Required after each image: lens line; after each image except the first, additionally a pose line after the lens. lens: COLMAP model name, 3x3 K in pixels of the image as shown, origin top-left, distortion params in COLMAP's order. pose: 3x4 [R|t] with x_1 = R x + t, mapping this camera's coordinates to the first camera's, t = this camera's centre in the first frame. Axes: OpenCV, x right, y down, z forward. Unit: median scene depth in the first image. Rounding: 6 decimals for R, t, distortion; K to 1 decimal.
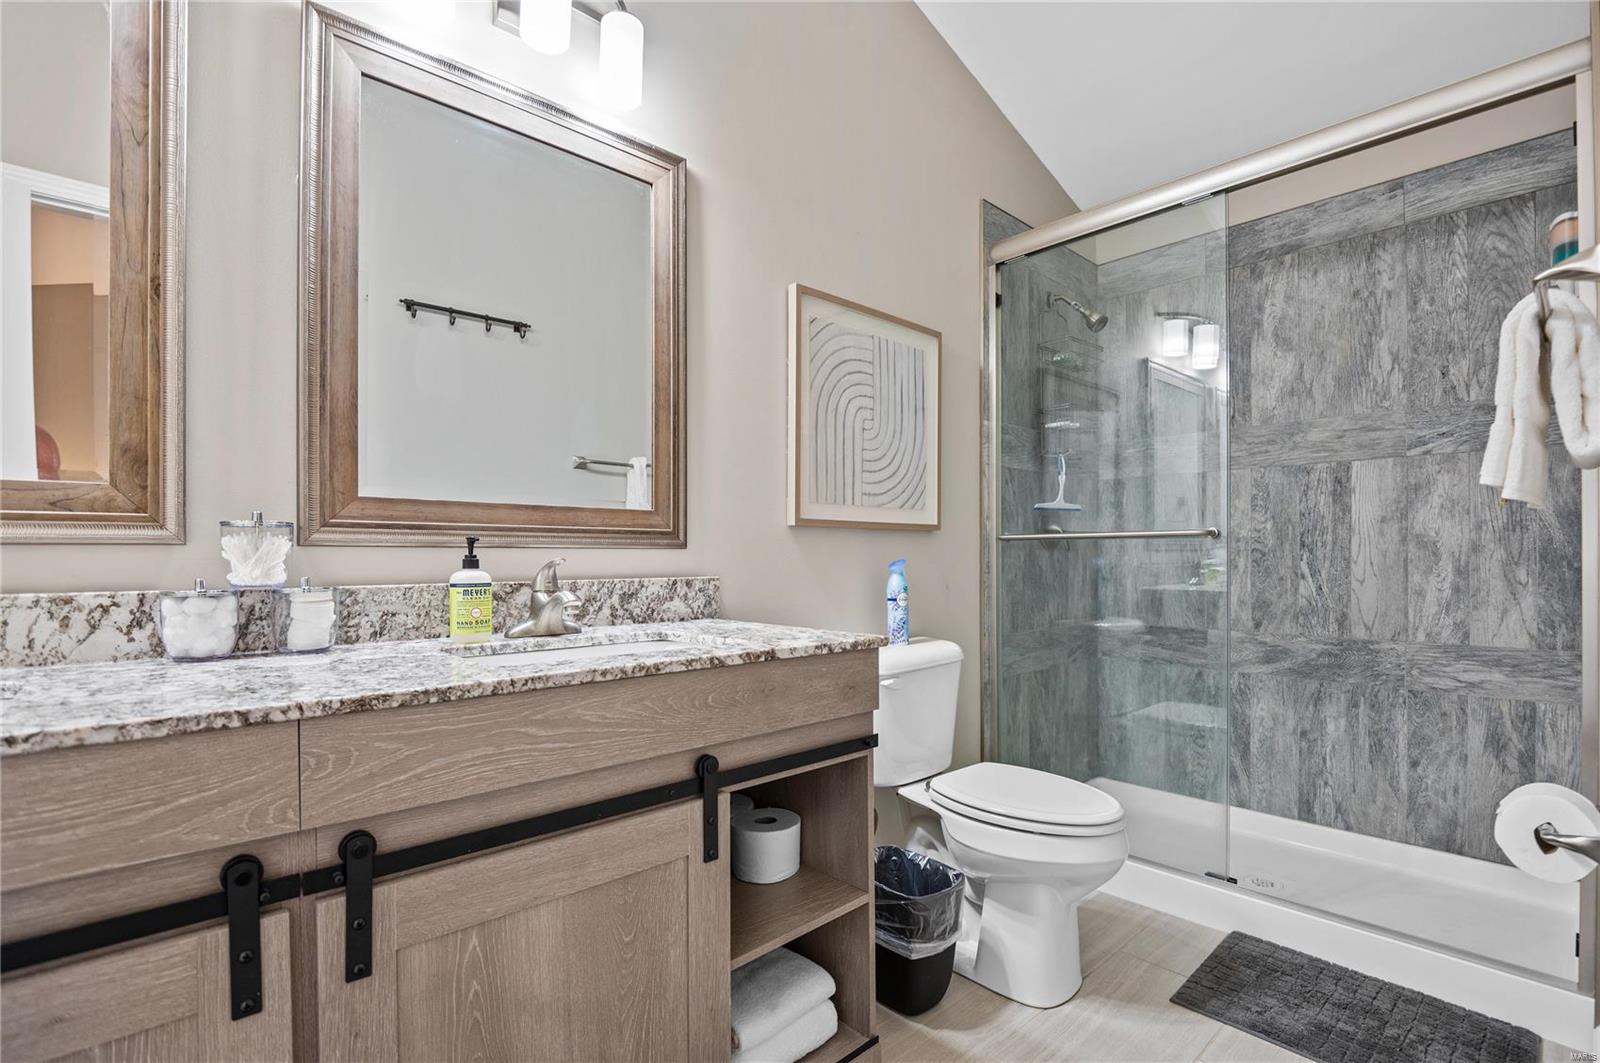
lens RADIAL K [[751.6, 0, 806.9], [0, 751.6, 564.7], [0, 0, 1]] dist [-0.001859, -0.001137]
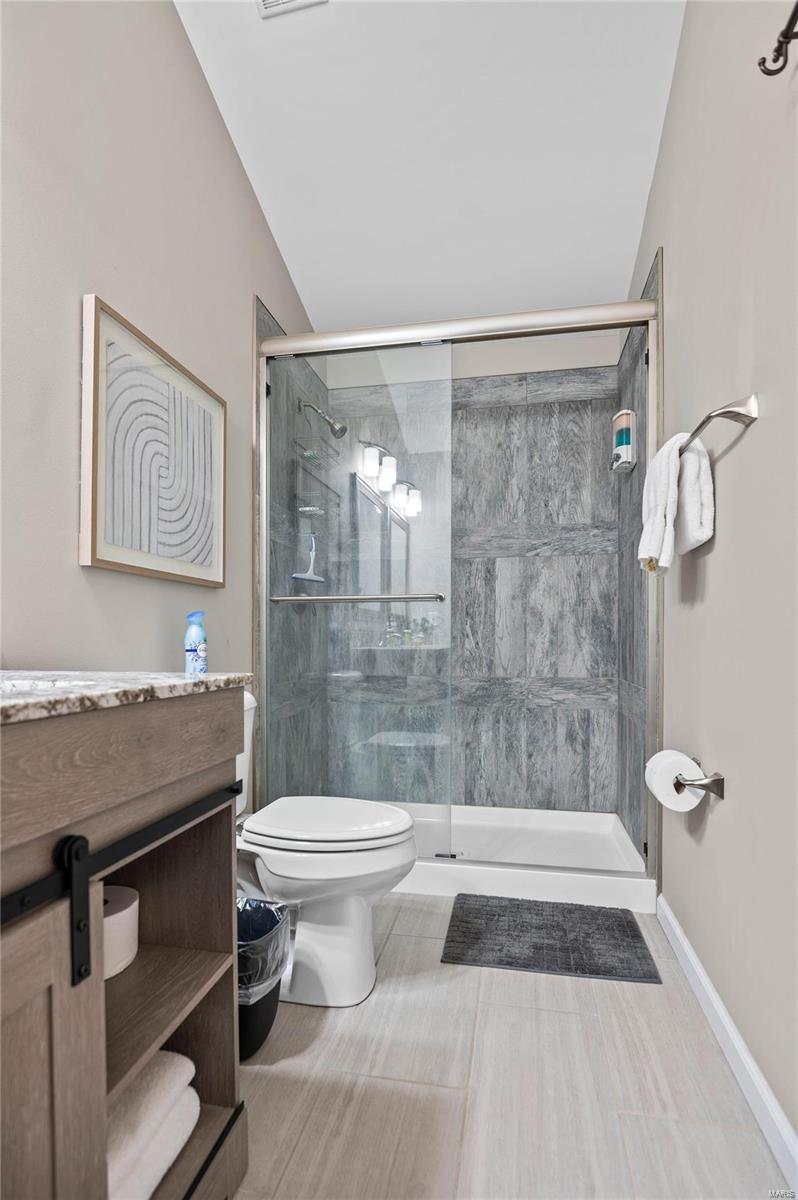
lens RADIAL K [[577.7, 0, 403.0], [0, 577.7, 646.6], [0, 0, 1]] dist [0.002430, -0.017413]
pose [[0.808743, -0.003740, 0.588151, -0.107715], [0.004126, 0.999991, 0.000685, 0.040634], [-0.588148, 0.001872, 0.808751, 0.202354]]
